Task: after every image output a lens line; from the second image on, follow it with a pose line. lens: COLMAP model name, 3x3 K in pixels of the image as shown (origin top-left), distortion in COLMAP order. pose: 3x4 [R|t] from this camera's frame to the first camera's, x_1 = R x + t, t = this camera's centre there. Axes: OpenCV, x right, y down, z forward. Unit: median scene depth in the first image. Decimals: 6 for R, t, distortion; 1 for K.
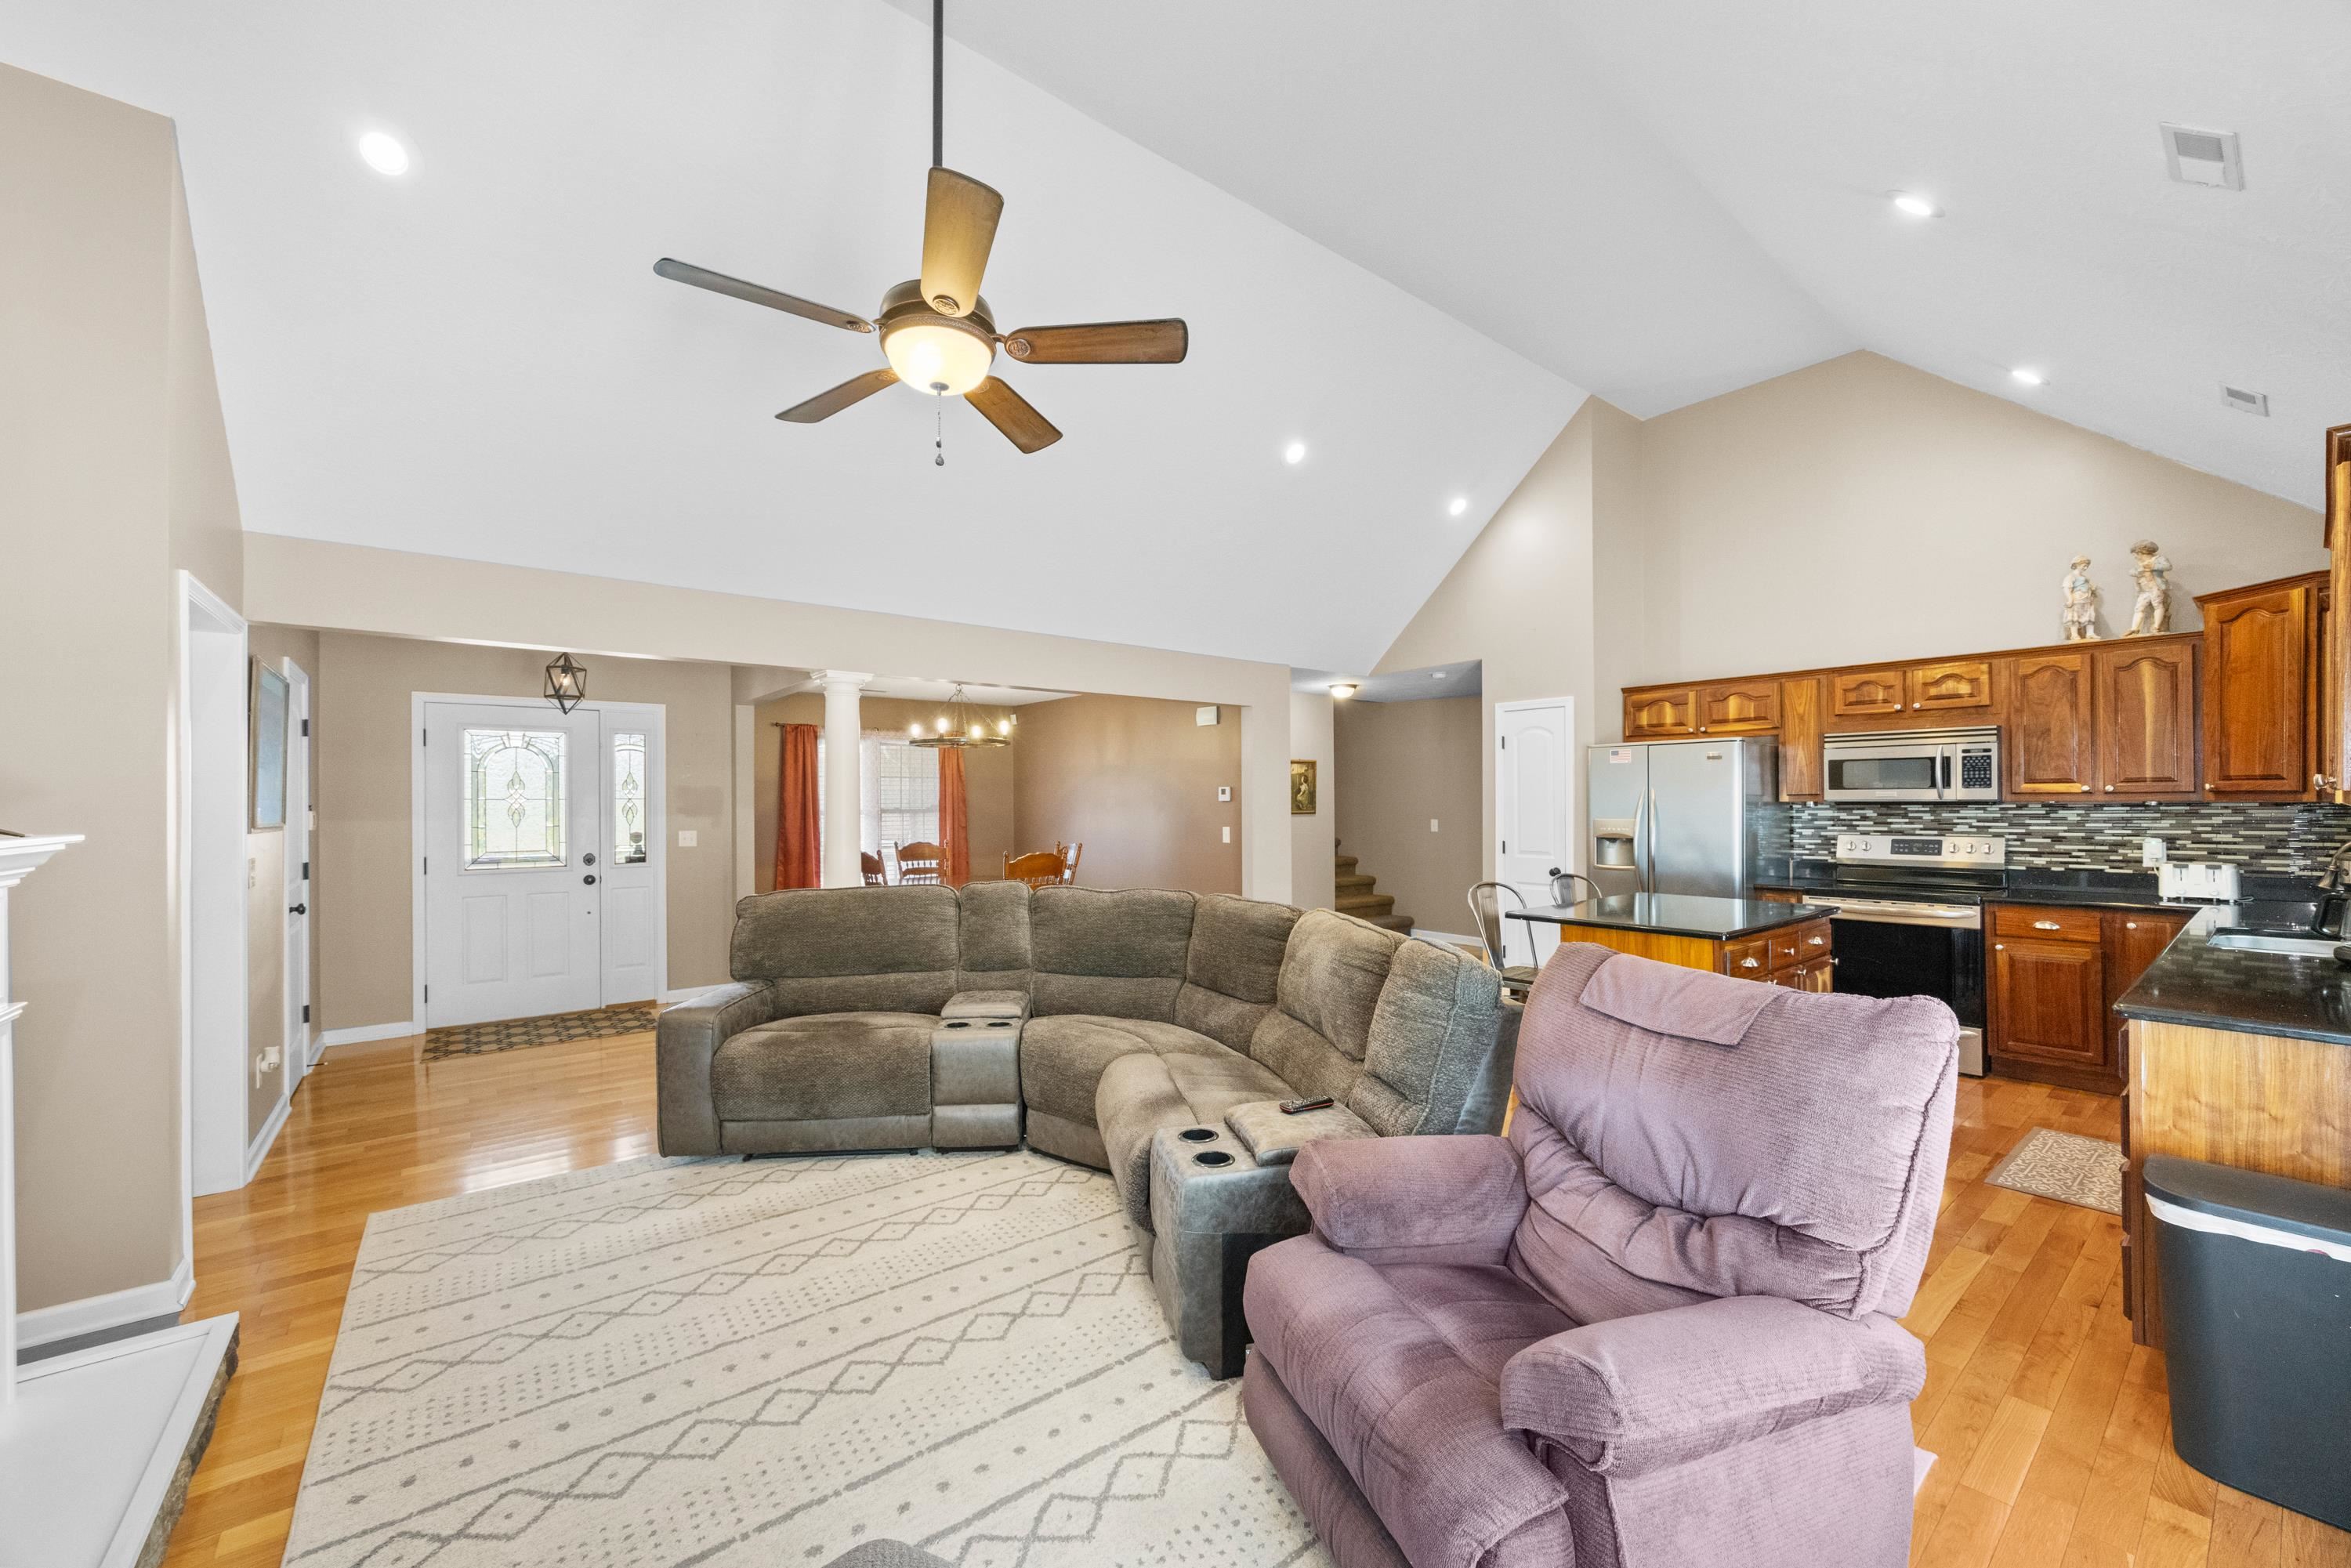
lens RADIAL K [[906.4, 0, 1181.3], [0, 906.4, 800.5], [0, 0, 1]] dist [-0.001938, -0.000305]
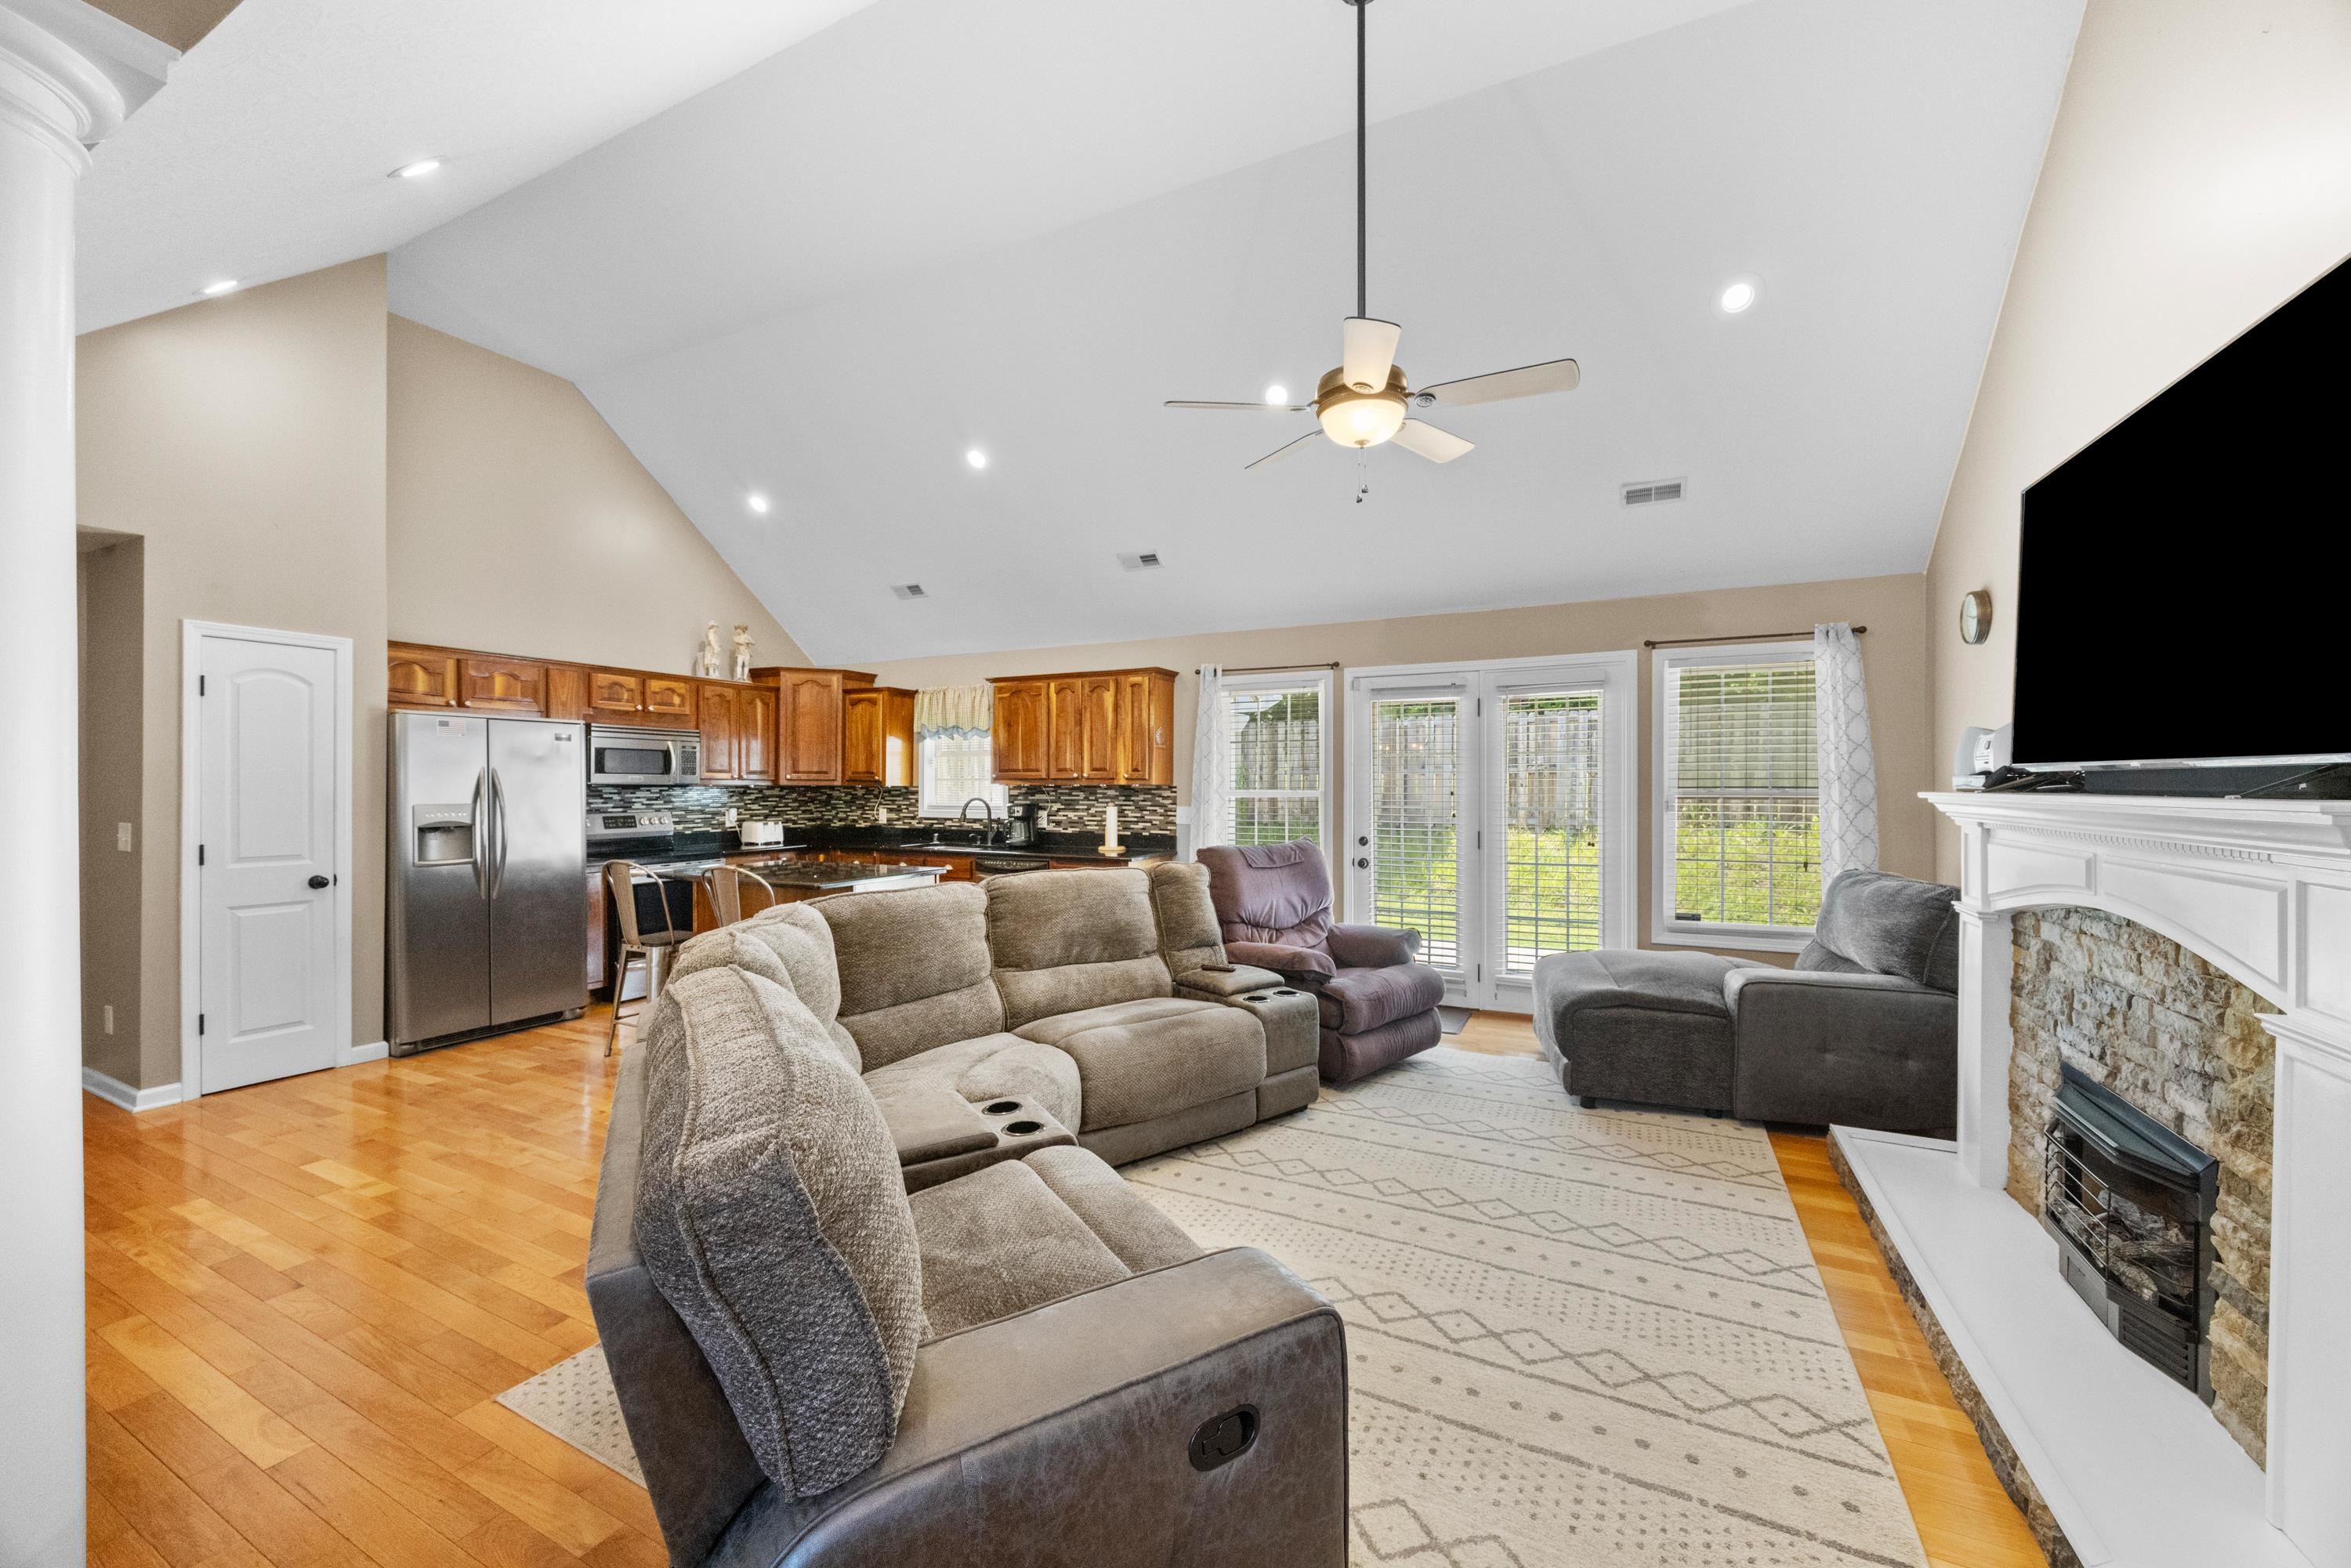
lens RADIAL K [[895.4, 0, 1178.6], [0, 895.4, 789.9], [0, 0, 1]] dist [-0.000056, -0.000028]
pose [[-0.420937, 0.002726, 0.907086, -0.635439], [0.001782, 0.999996, -0.002178, 0.012620], [-0.907088, 0.000700, -0.420940, 0.868325]]
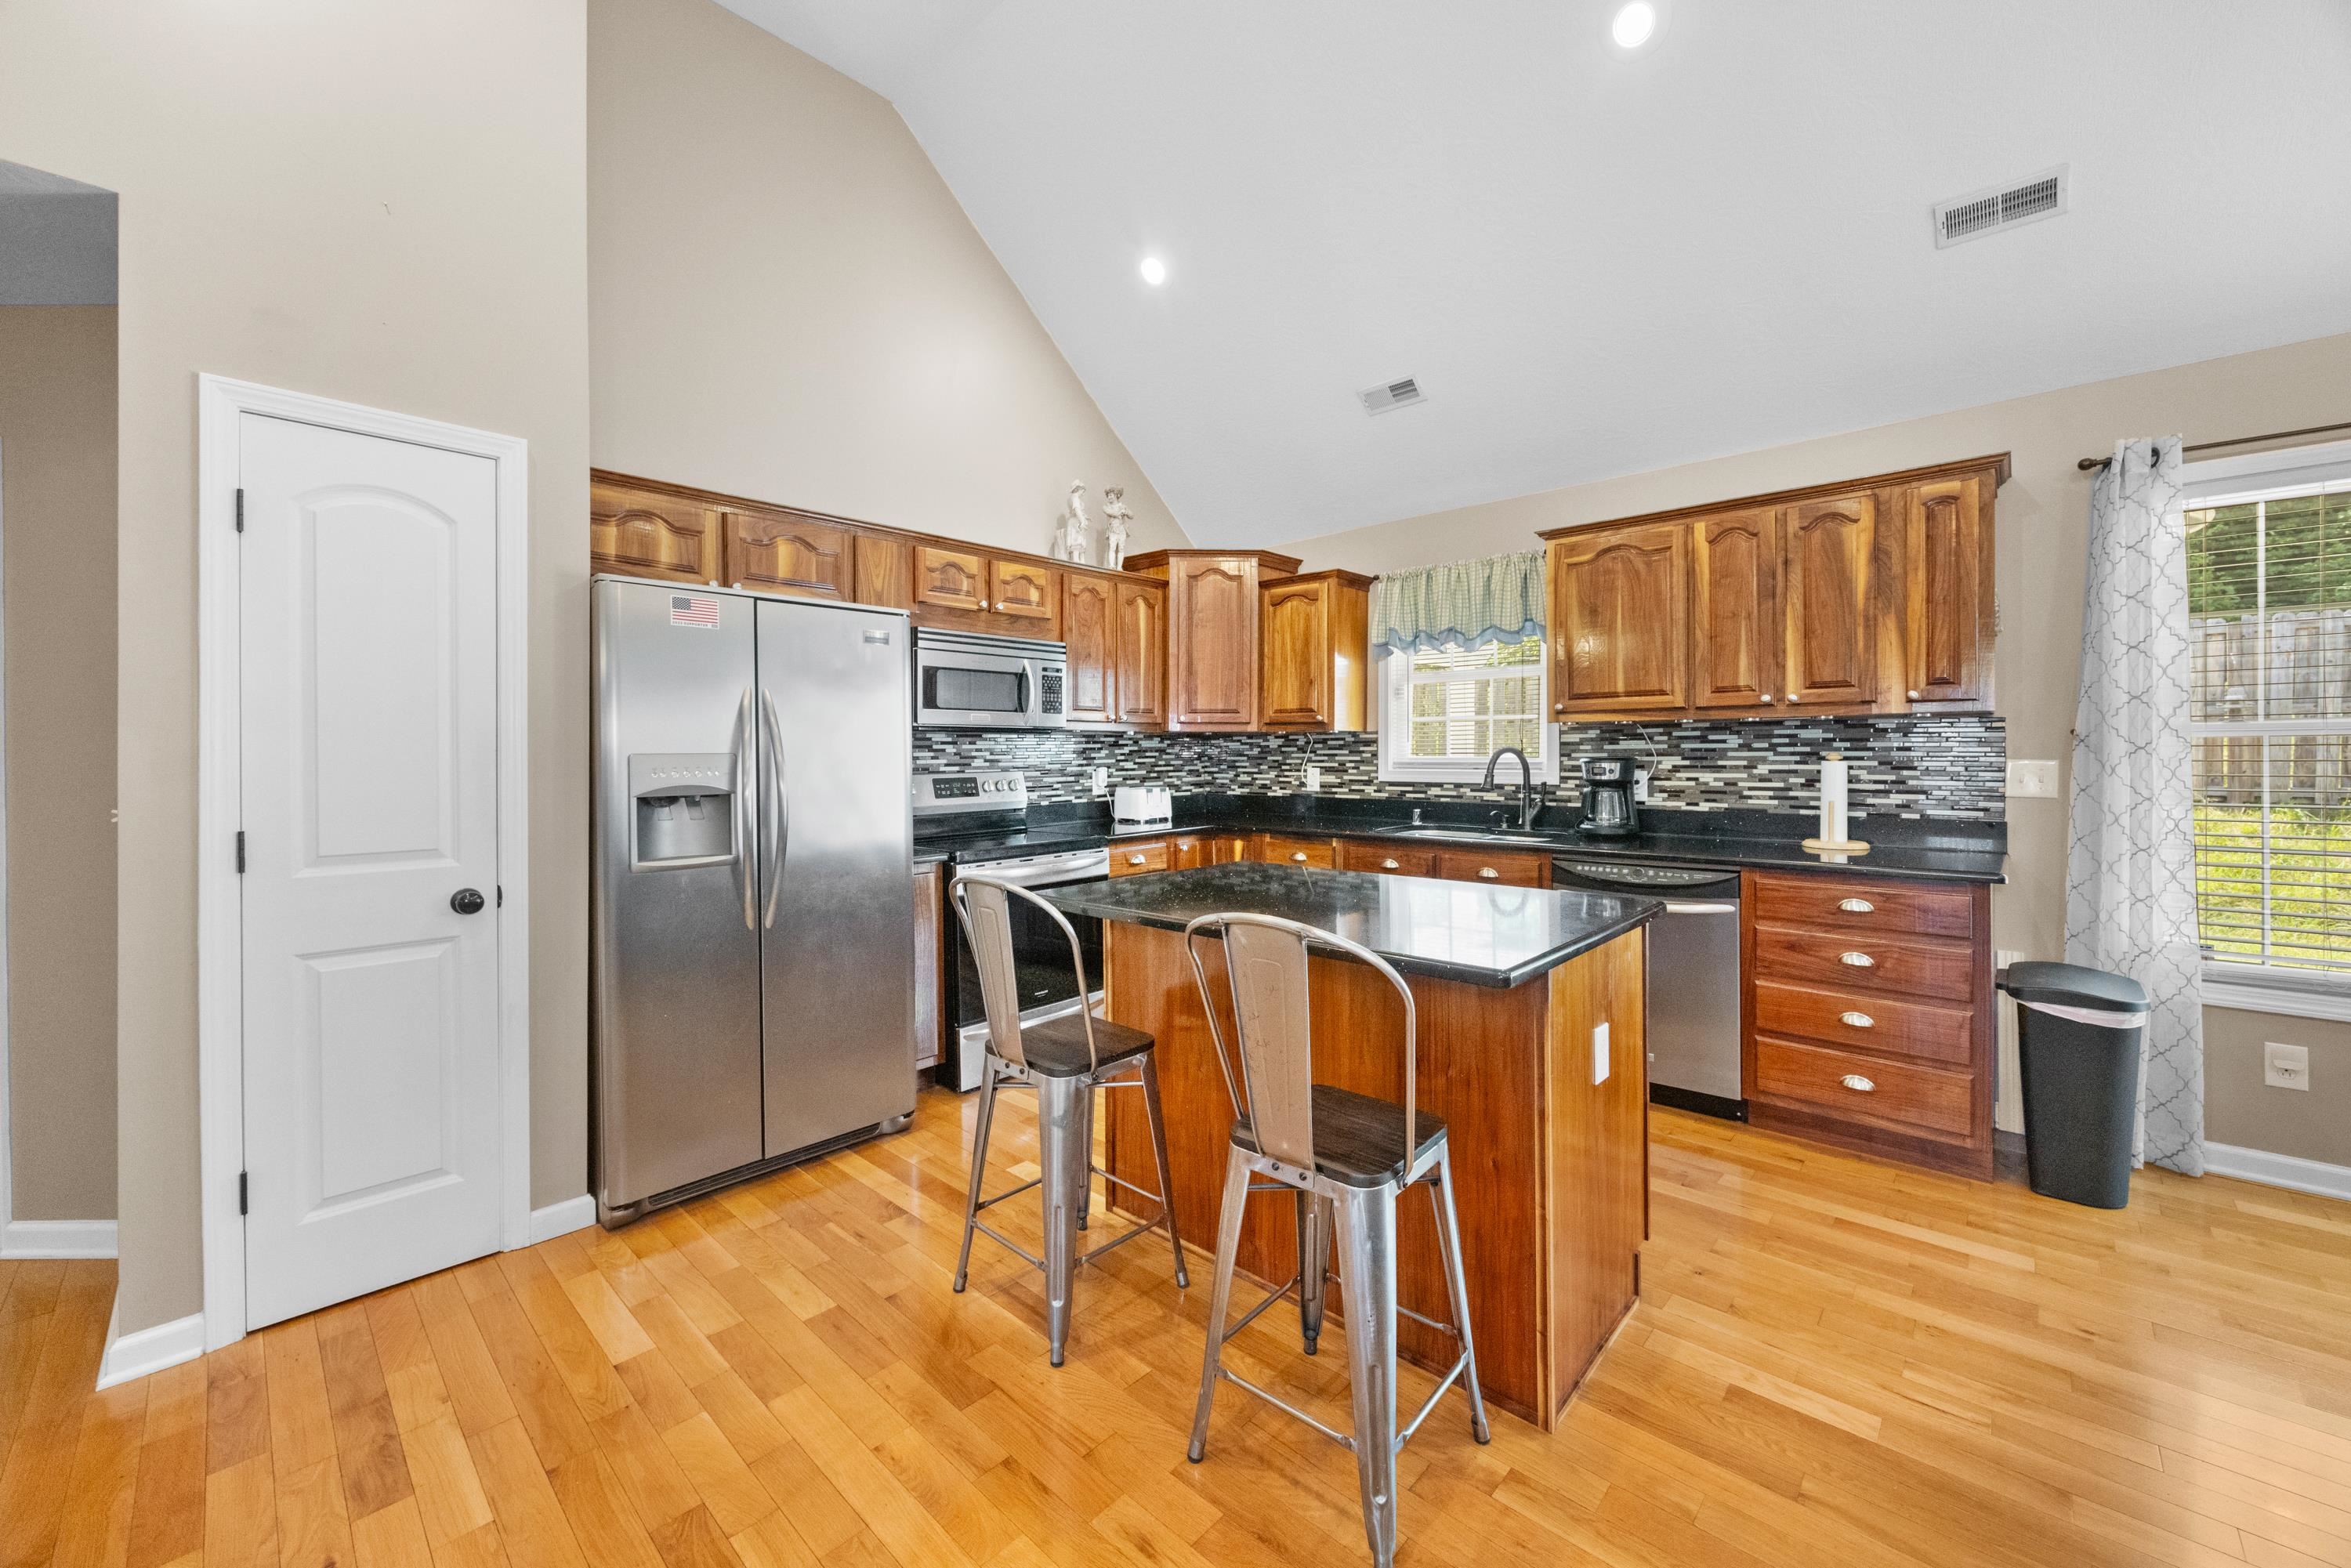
lens RADIAL K [[905.4, 0, 1182.2], [0, 905.4, 755.5], [0, 0, 1]] dist [-0.002879, 0.000043]
pose [[-0.148147, 0.003919, 0.988958, 0.008873], [0.006454, 0.999975, -0.002996, 0.028767], [-0.988944, 0.005939, -0.148168, 0.971511]]
